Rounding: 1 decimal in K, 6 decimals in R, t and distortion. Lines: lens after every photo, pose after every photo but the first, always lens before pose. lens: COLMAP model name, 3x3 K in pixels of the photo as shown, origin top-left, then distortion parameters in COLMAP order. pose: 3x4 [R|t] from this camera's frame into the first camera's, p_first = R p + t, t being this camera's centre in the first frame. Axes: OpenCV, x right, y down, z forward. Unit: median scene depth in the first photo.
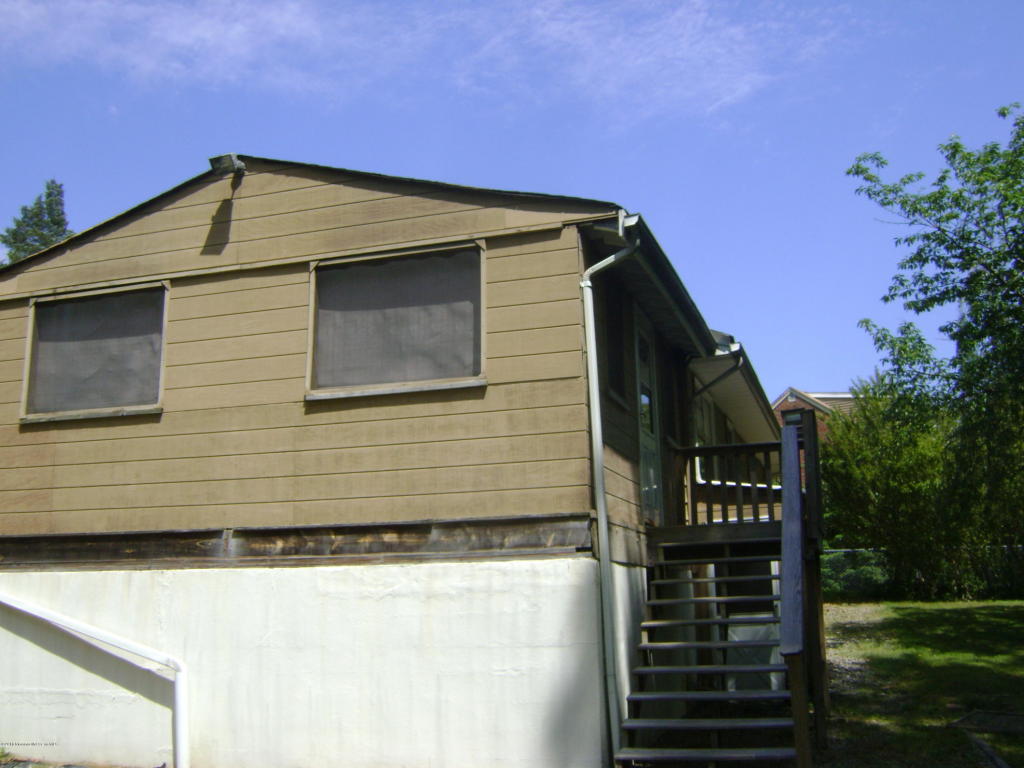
lens RADIAL K [[1096.5, 0, 515.7], [0, 1096.5, 361.6], [0, 0, 1]] dist [-0.164536, 0.160293]
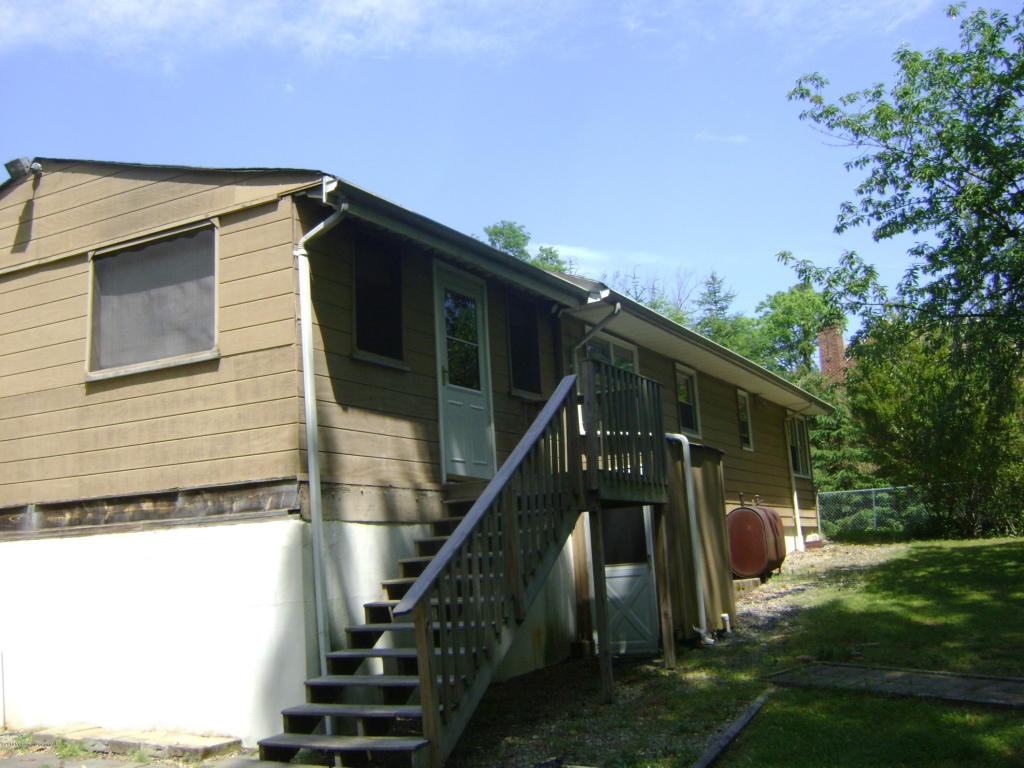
lens RADIAL K [[1096.5, 0, 515.7], [0, 1096.5, 361.6], [0, 0, 1]] dist [-0.164536, 0.160293]
pose [[0.984053, -0.066030, -0.165164, 0.411386], [0.073215, 0.996600, 0.037793, 0.006796], [0.162107, -0.049283, 0.985542, 0.027085]]
